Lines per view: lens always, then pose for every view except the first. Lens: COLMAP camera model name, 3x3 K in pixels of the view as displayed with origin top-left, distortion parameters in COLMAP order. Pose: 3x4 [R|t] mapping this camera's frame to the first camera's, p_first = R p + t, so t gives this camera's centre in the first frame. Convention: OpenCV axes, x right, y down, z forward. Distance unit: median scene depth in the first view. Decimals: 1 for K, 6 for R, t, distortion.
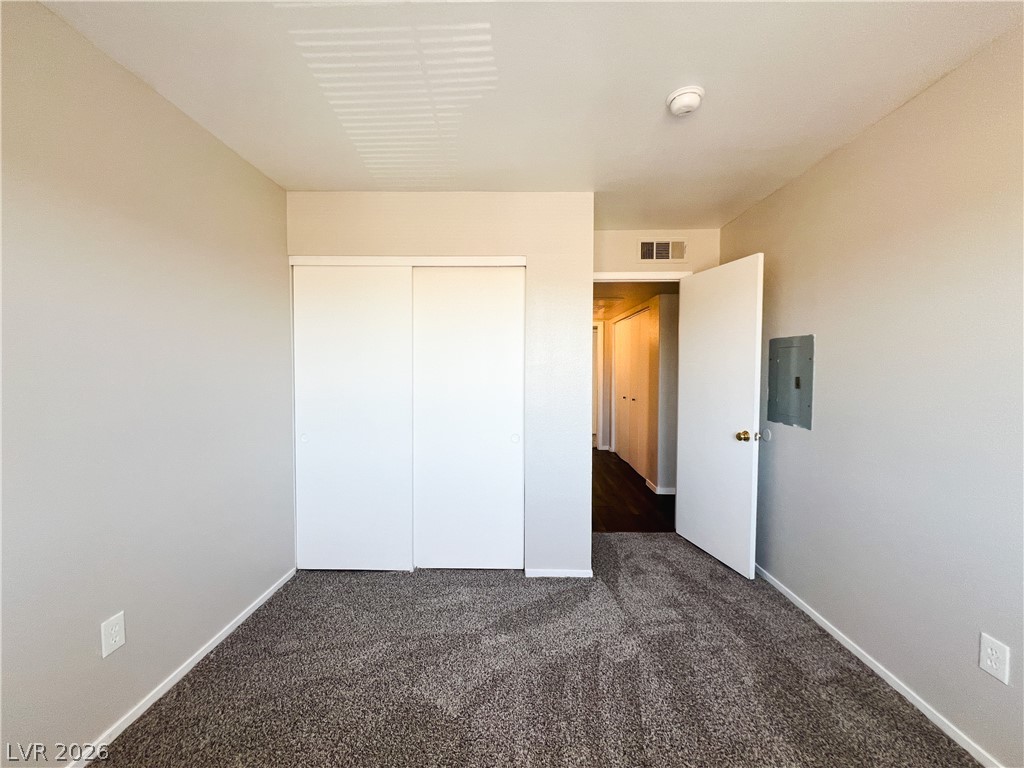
lens RADIAL K [[412.2, 0, 512.0], [0, 412.2, 384.0], [0, 0, 1]] dist [-0.003015, 0.000057]
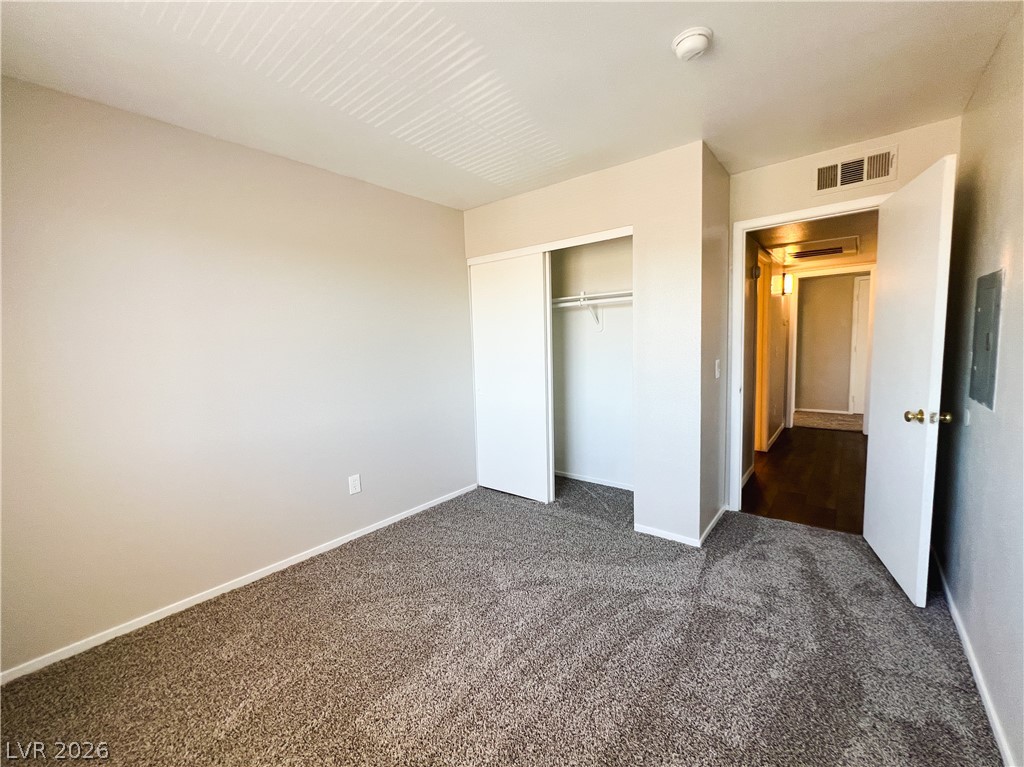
lens RADIAL K [[419.2, 0, 511.0], [0, 419.2, 383.9], [0, 0, 1]] dist [-0.000926, 0.000139]
pose [[0.787152, 0.033139, -0.615868, 0.459590], [0.012868, 0.997456, 0.070119, 0.007117], [0.616624, -0.063119, 0.784723, -0.032104]]
